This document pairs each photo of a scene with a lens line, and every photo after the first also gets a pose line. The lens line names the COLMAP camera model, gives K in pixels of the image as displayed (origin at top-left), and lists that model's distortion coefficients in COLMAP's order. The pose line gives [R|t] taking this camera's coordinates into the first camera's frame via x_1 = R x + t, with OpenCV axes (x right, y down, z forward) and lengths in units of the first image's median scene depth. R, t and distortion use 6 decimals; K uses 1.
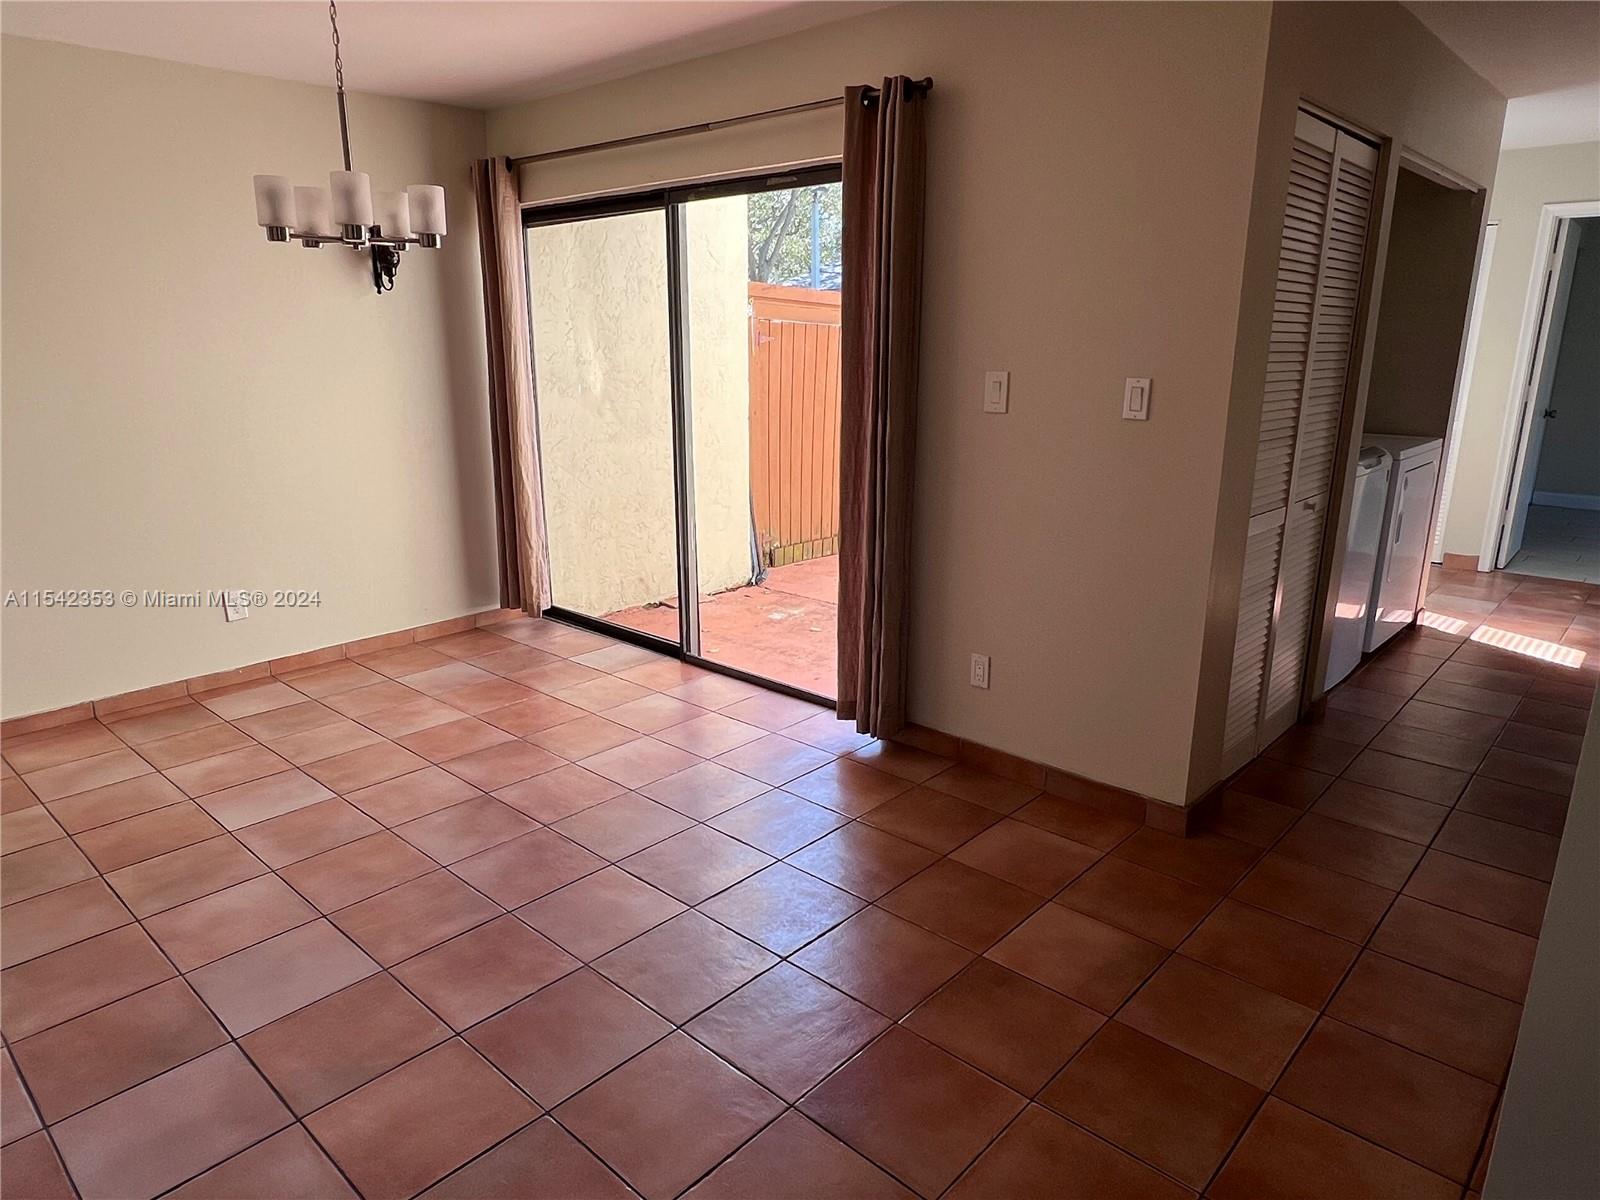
lens RADIAL K [[1005.0, 0, 792.3], [0, 1005.0, 599.7], [0, 0, 1]] dist [-0.002316, -0.000307]
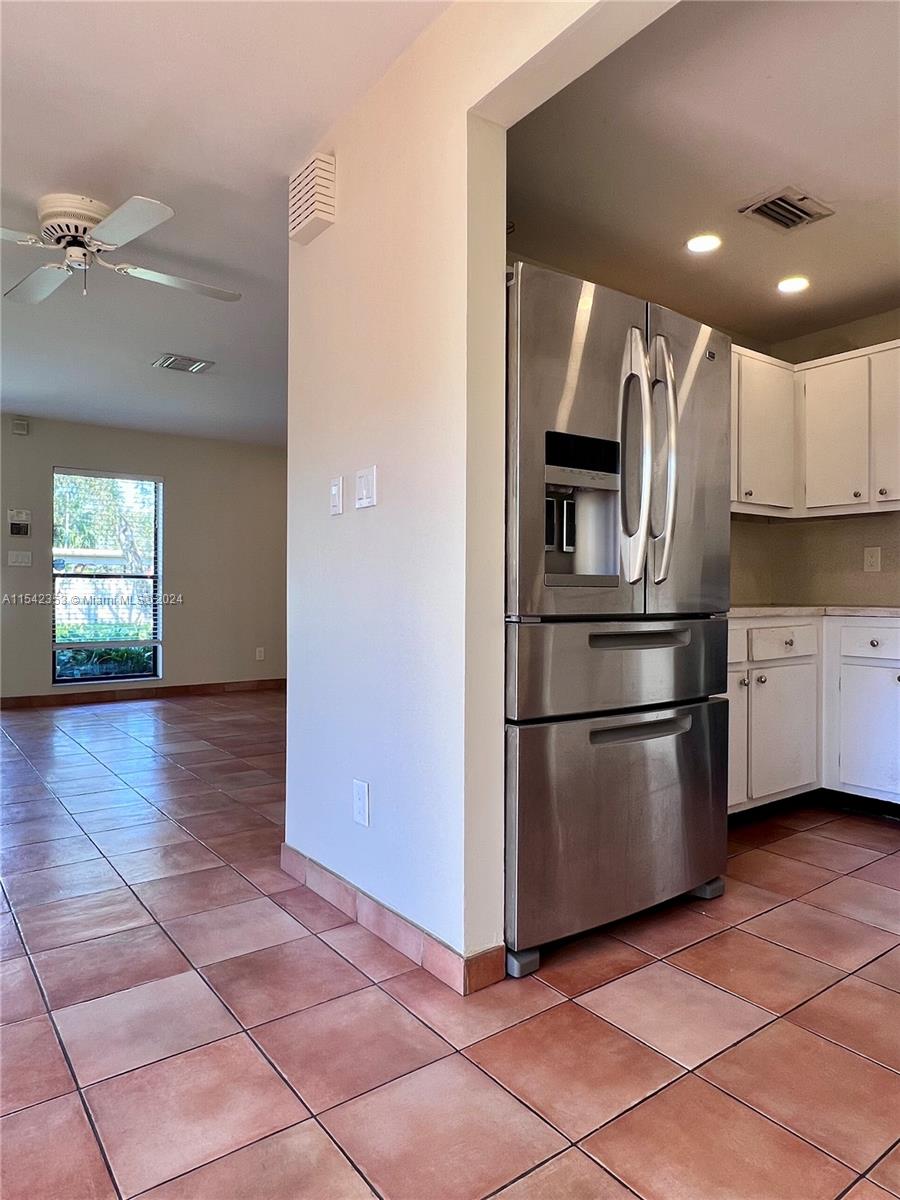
lens RADIAL K [[753.8, 0, 445.6], [0, 753.8, 595.4], [0, 0, 1]] dist [-0.002316, -0.000307]
pose [[-0.982390, -0.002146, 0.186832, -0.526090], [0.046296, 0.965958, 0.254522, -0.106594], [-0.181018, 0.258689, -0.948848, 0.870655]]
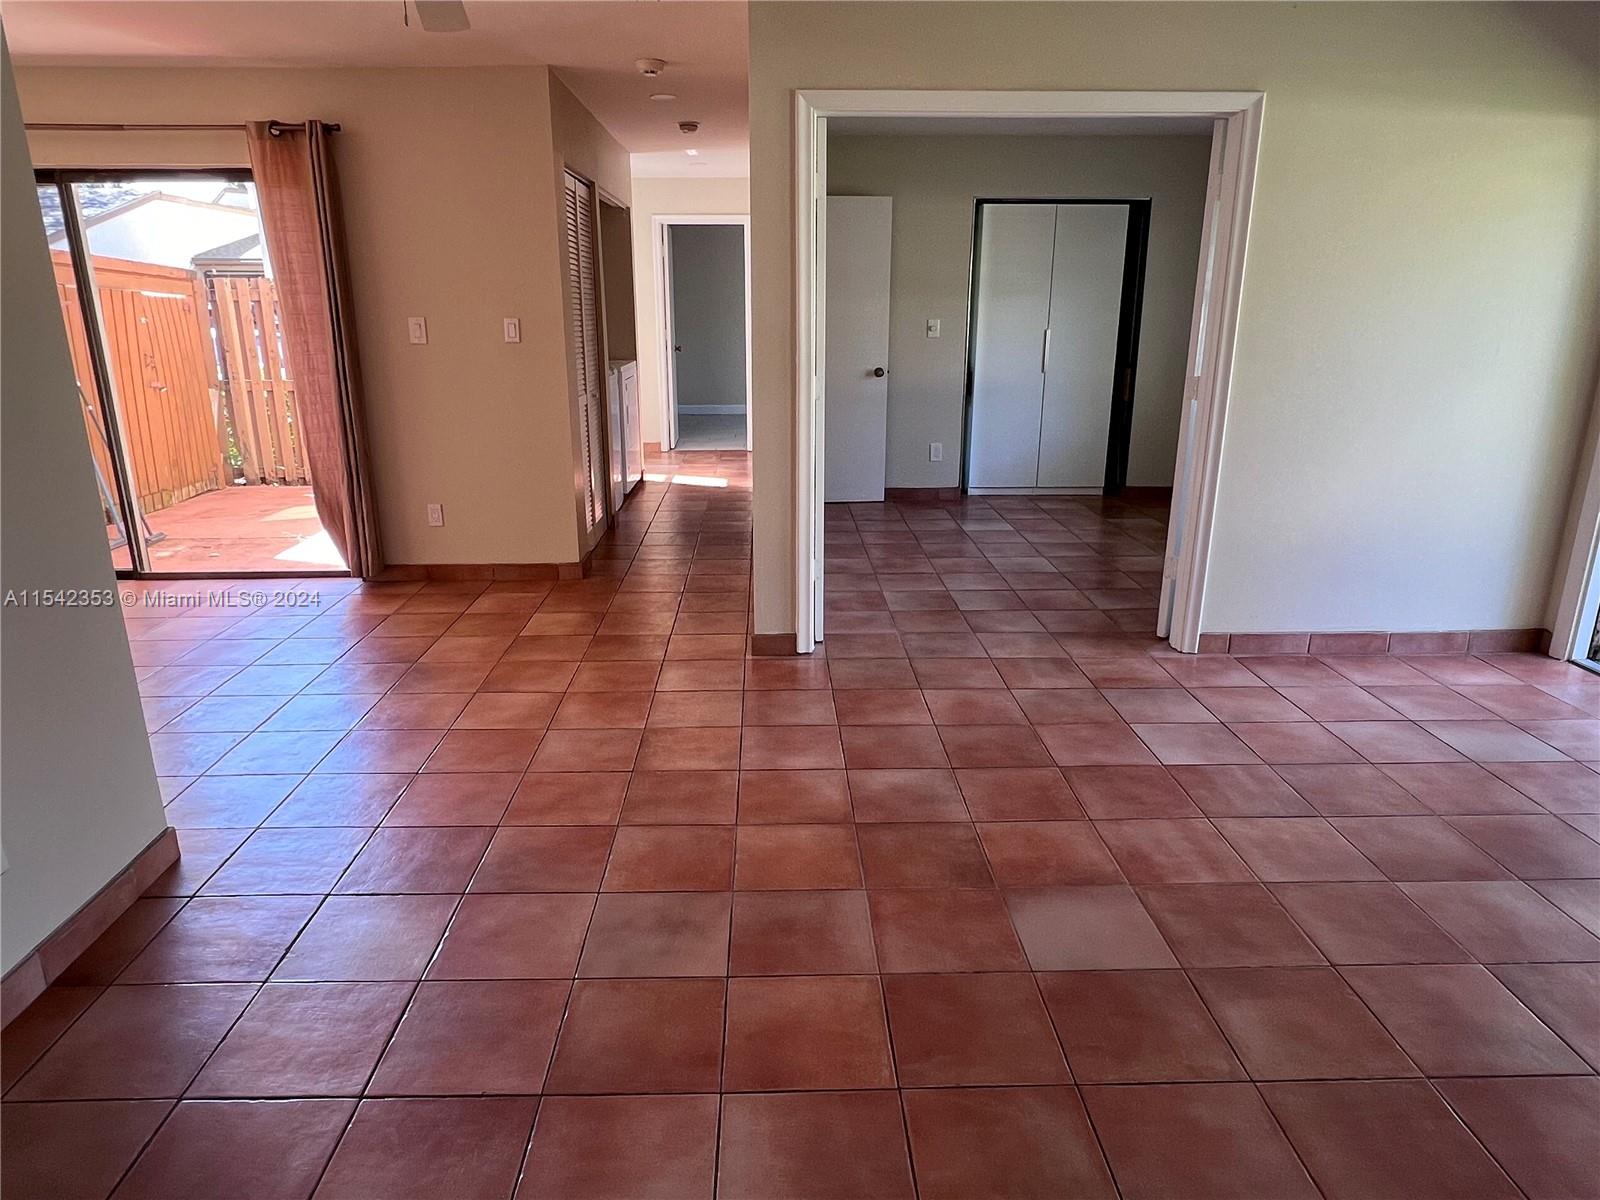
lens RADIAL K [[1005.0, 0, 792.3], [0, 1005.0, 599.7], [0, 0, 1]] dist [-0.002316, -0.000307]
pose [[0.713210, -0.203136, 0.670871, -0.392503], [0.184462, 0.977744, 0.099952, 0.118113], [-0.676244, 0.052463, 0.734807, -0.398897]]
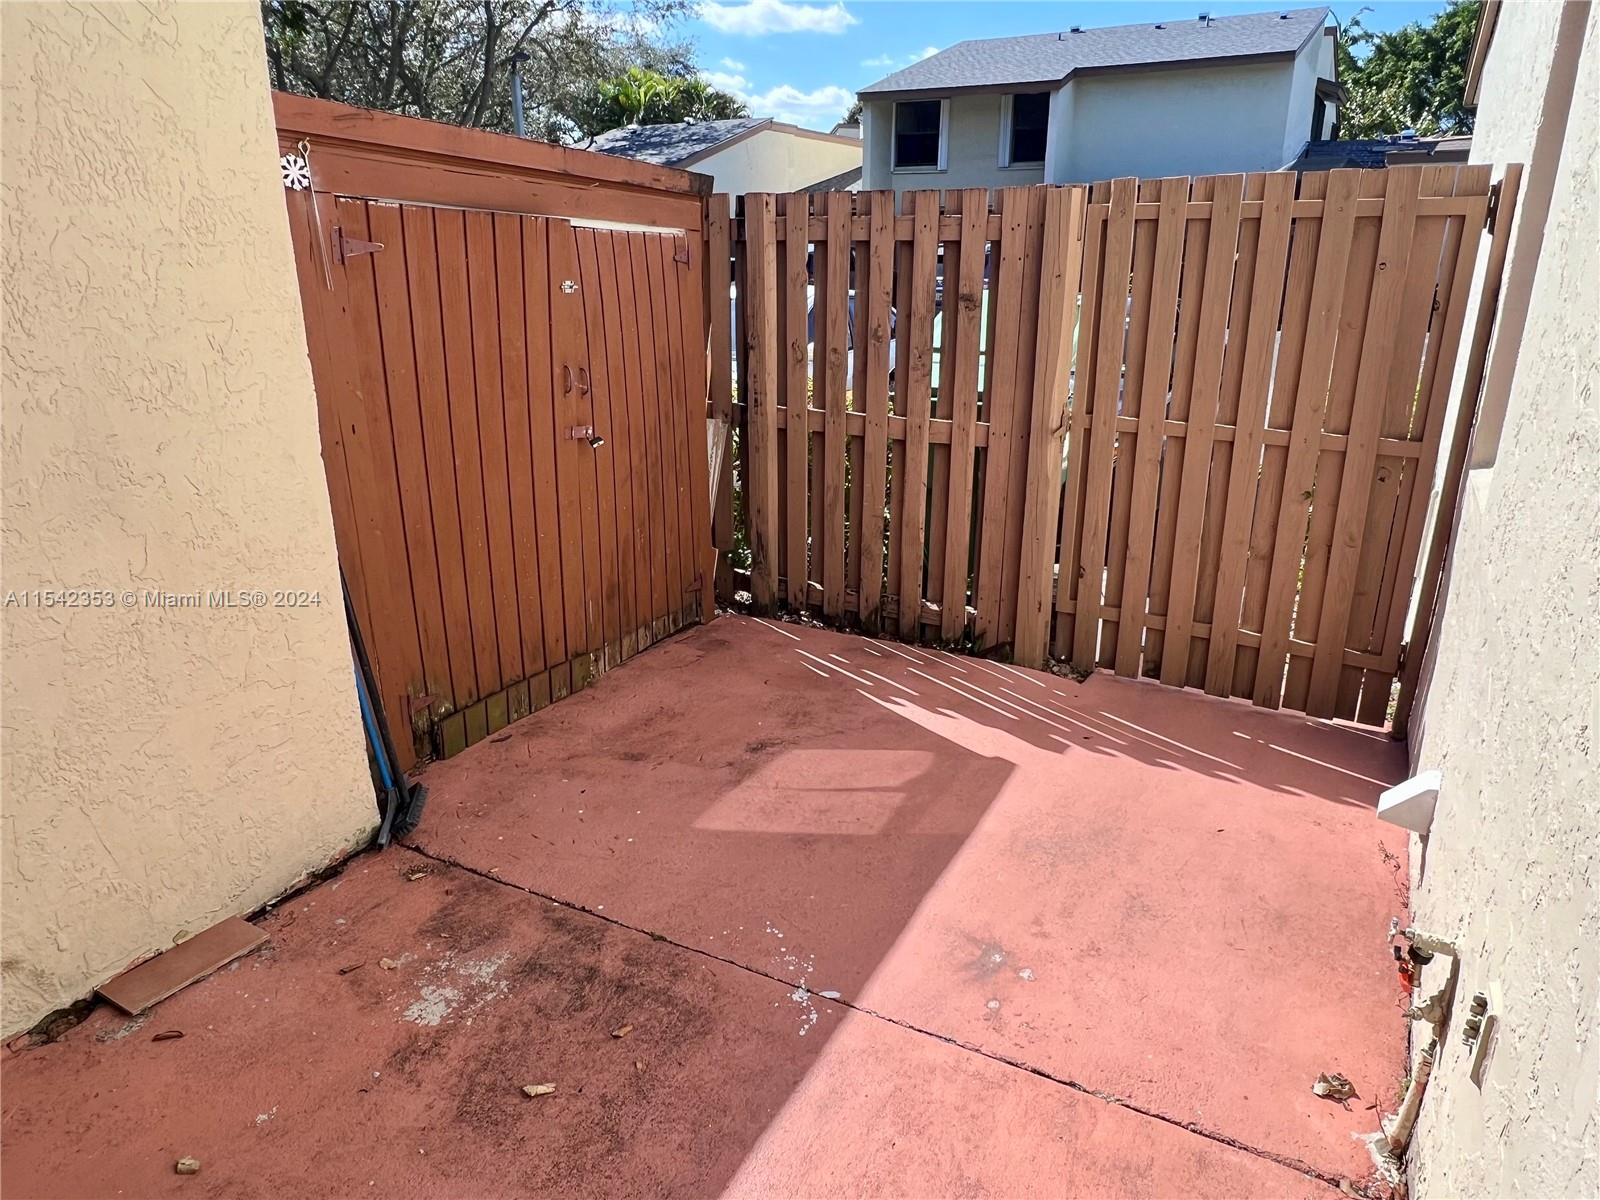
lens RADIAL K [[1055.0, 0, 799.9], [0, 1055.0, 598.4], [0, 0, 1]] dist [-0.004680, -0.002283]
pose [[0.967347, -0.081312, 0.240060, 0.050469], [0.065441, 0.995155, 0.073375, -0.221503], [-0.244863, -0.055270, 0.967981, 0.863199]]
